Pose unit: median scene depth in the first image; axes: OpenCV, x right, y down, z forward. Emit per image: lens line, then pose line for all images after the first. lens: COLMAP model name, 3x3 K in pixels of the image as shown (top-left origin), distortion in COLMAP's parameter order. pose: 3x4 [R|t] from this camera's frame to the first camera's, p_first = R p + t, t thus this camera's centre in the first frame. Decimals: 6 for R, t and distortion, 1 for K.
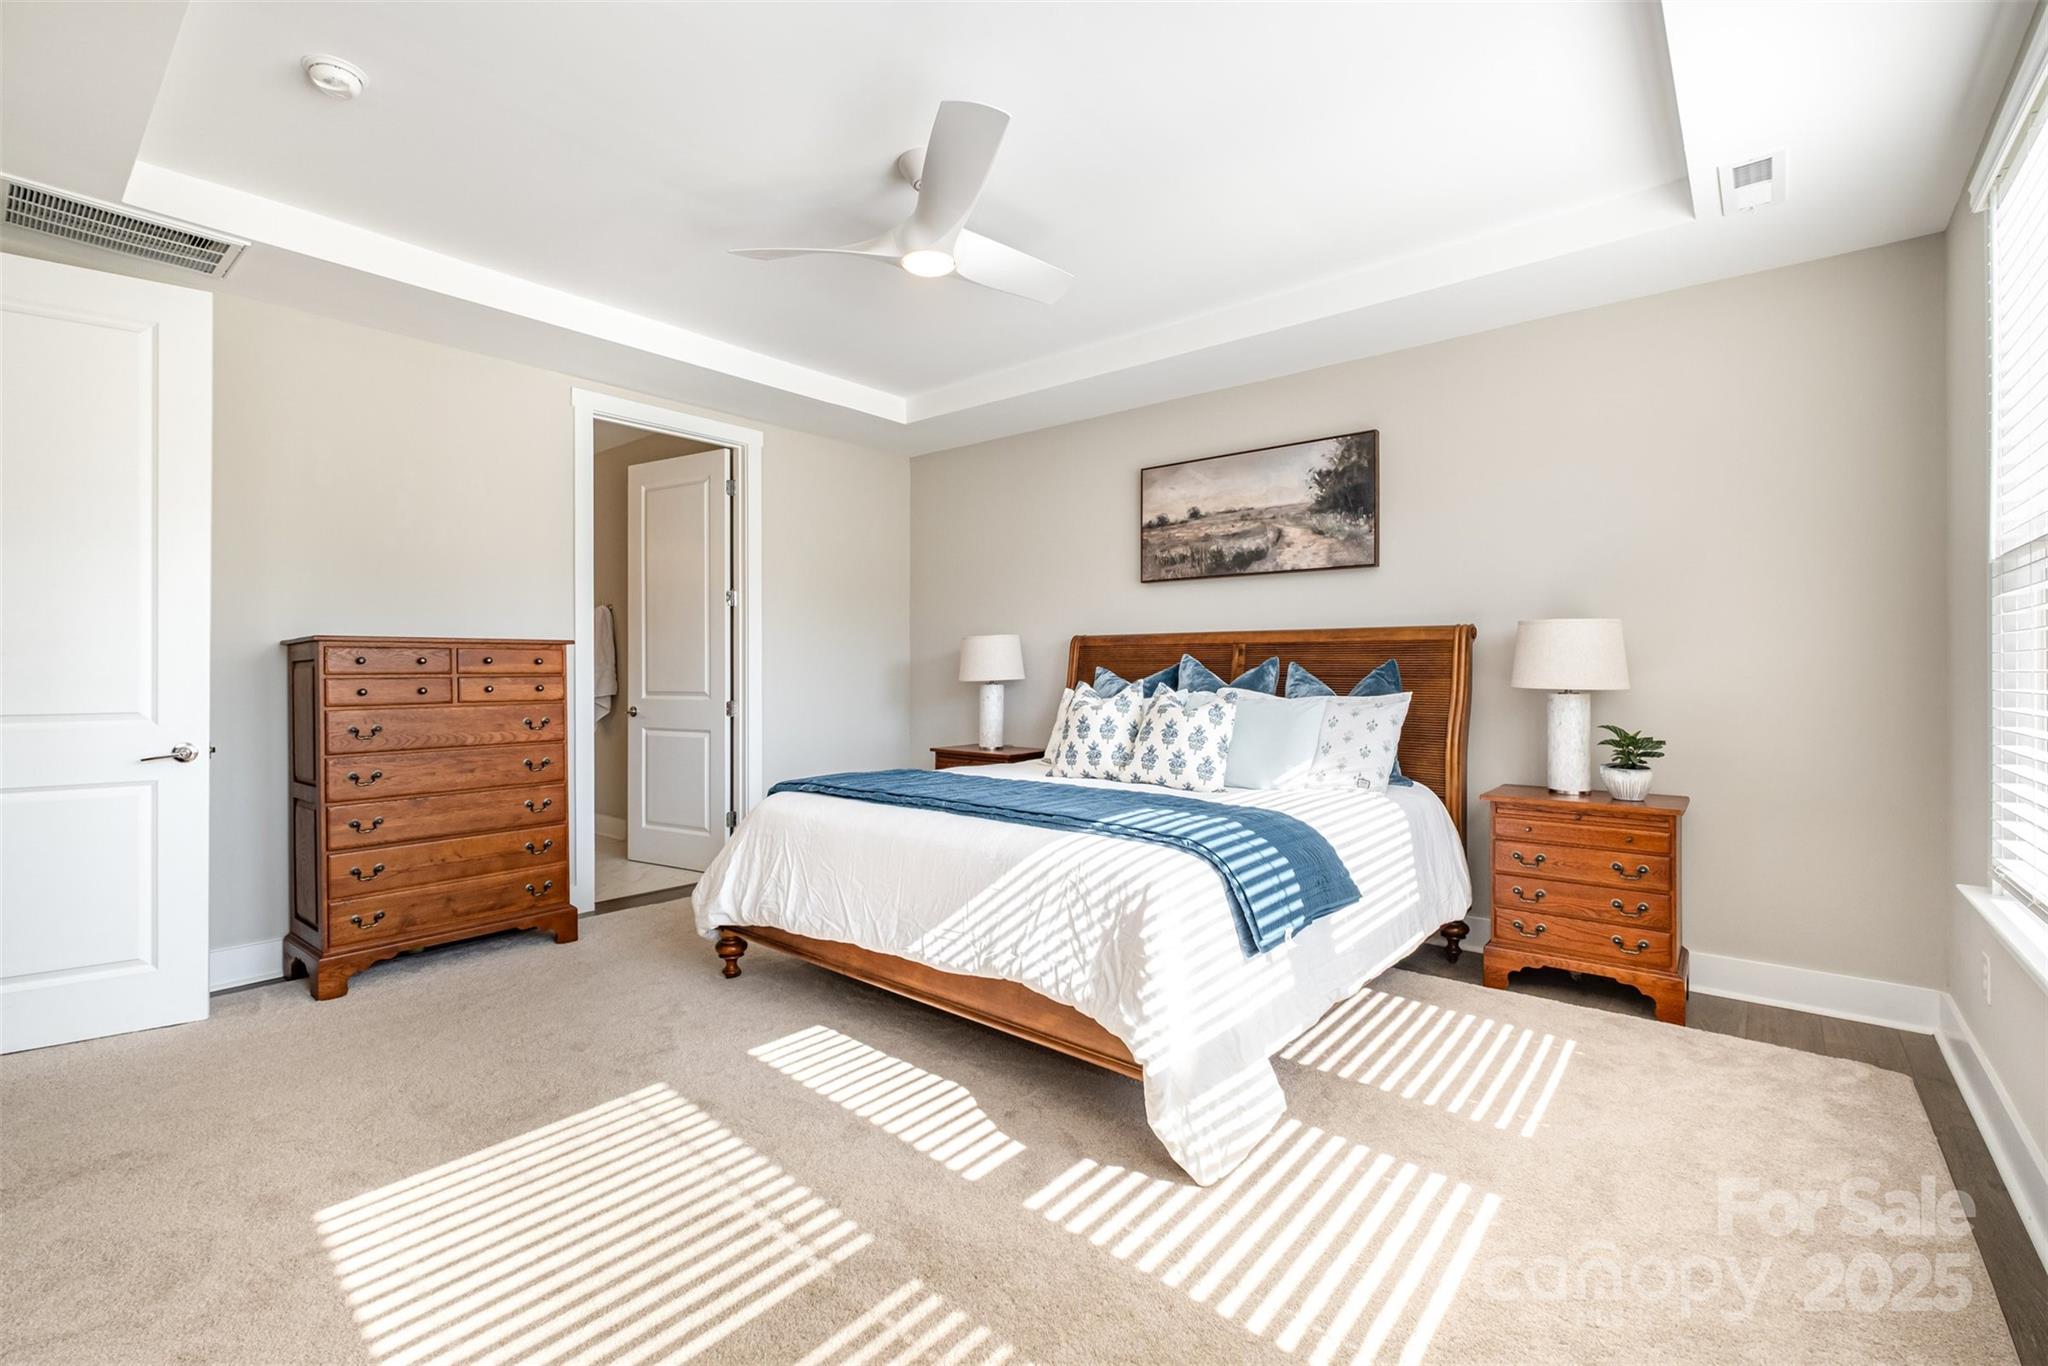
lens RADIAL K [[885.7, 0, 1006.5], [0, 885.7, 672.8], [0, 0, 1]] dist [-0.001353, -0.000048]
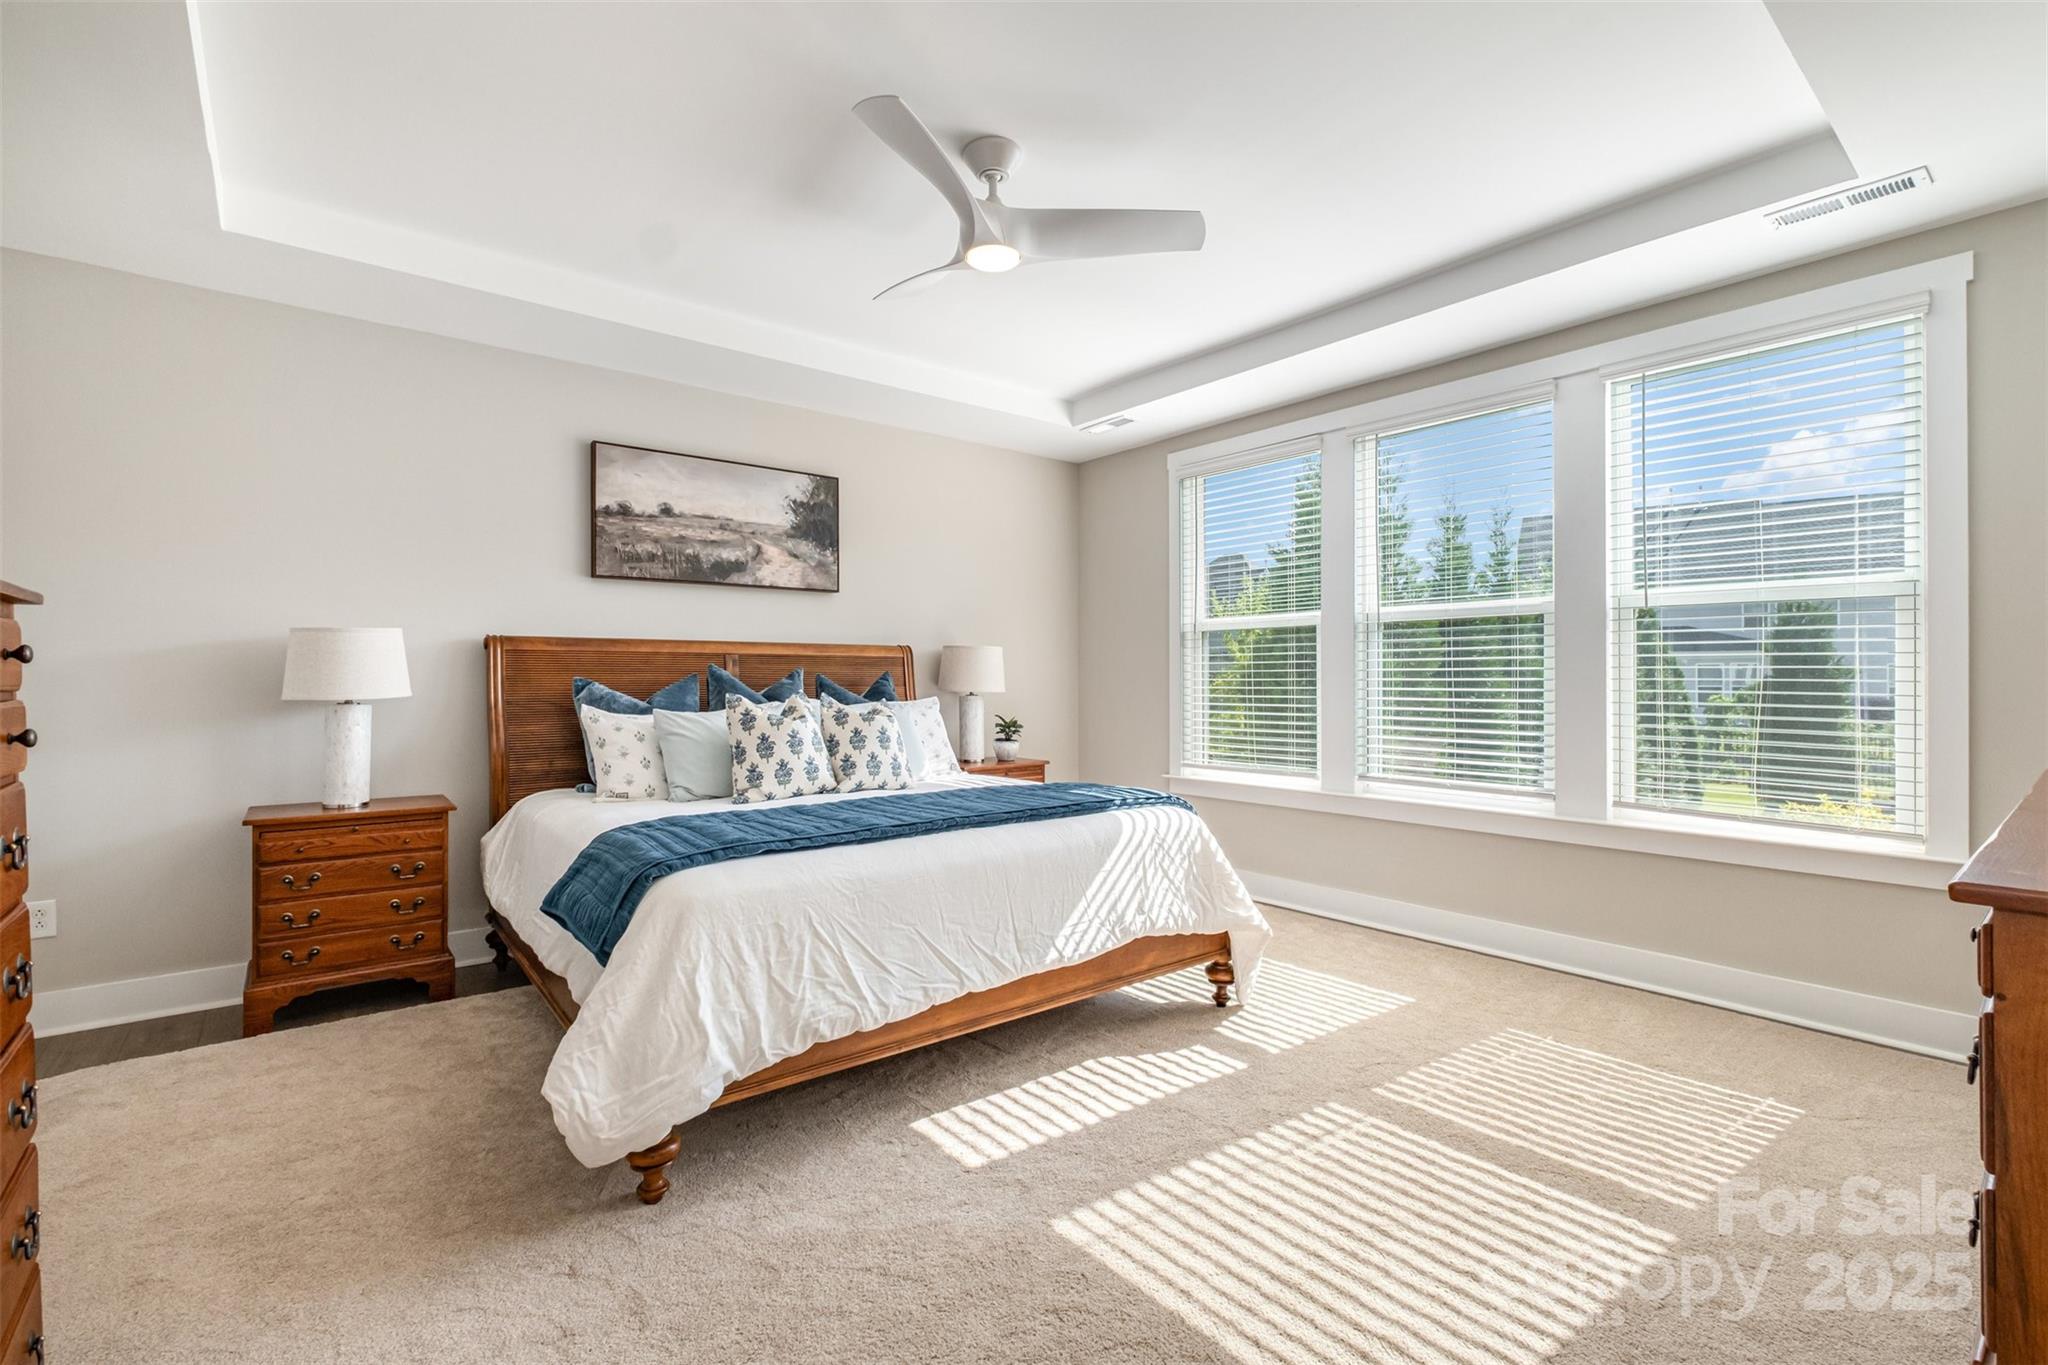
lens RADIAL K [[902.1, 0, 989.4], [0, 902.1, 677.0], [0, 0, 1]] dist [-0.003604, -0.000215]
pose [[0.207098, 0.001670, 0.978319, -0.692337], [0.006829, 0.999972, -0.003153, -0.002174], [-0.978296, 0.007334, 0.207081, 0.529286]]
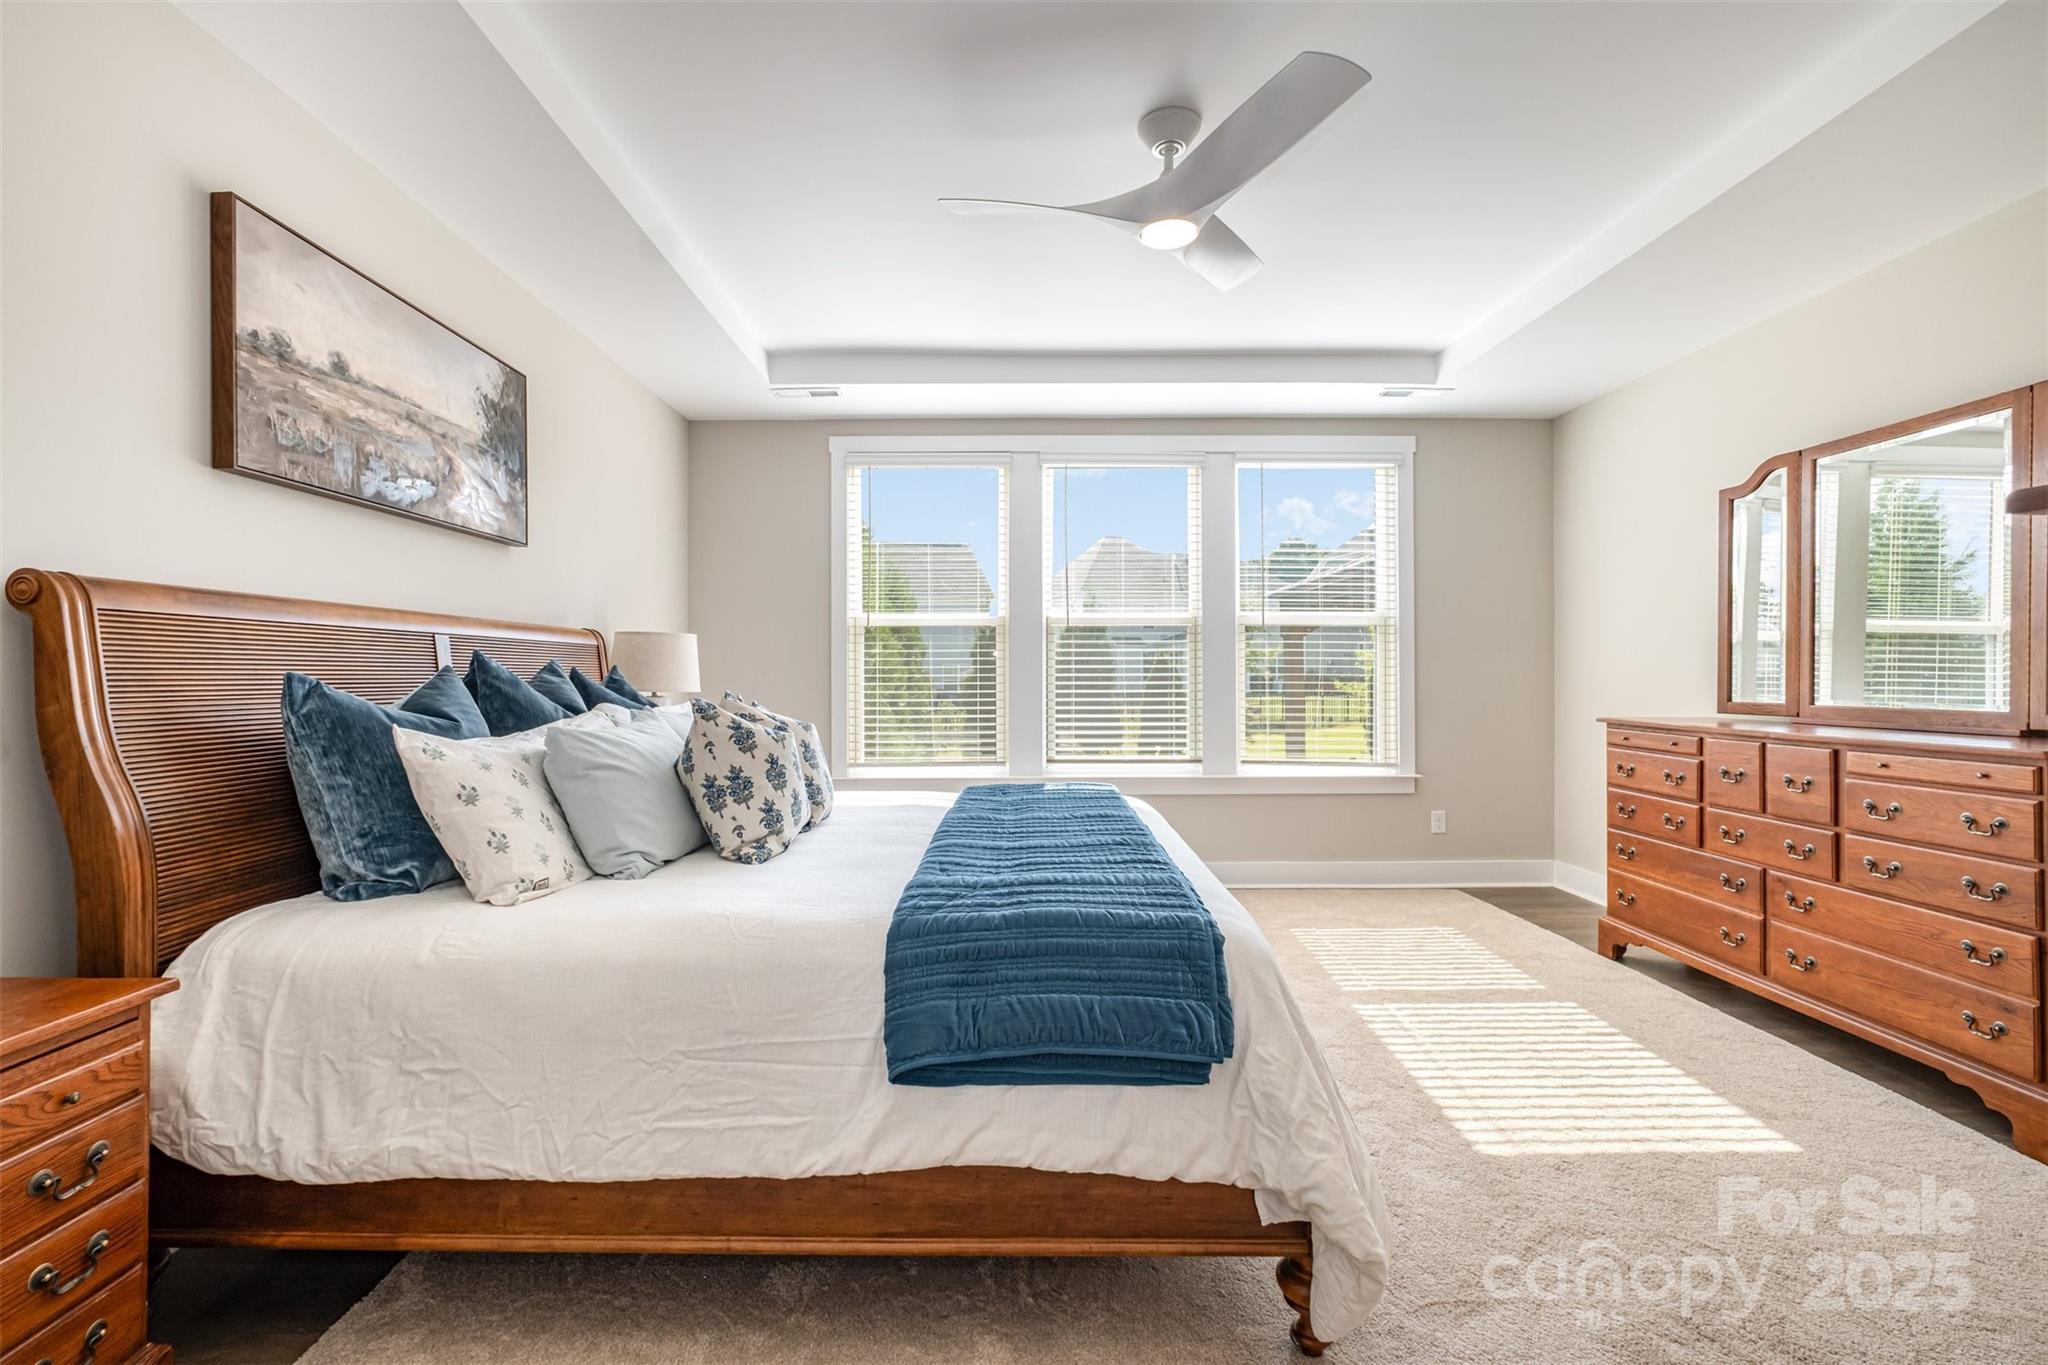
lens RADIAL K [[902.1, 0, 989.4], [0, 902.1, 677.0], [0, 0, 1]] dist [-0.003604, -0.000215]
pose [[-0.638817, -0.000441, 0.769359, -0.453313], [0.007285, 0.999952, 0.006622, -0.005637], [-0.769324, 0.009835, -0.638783, 1.147624]]
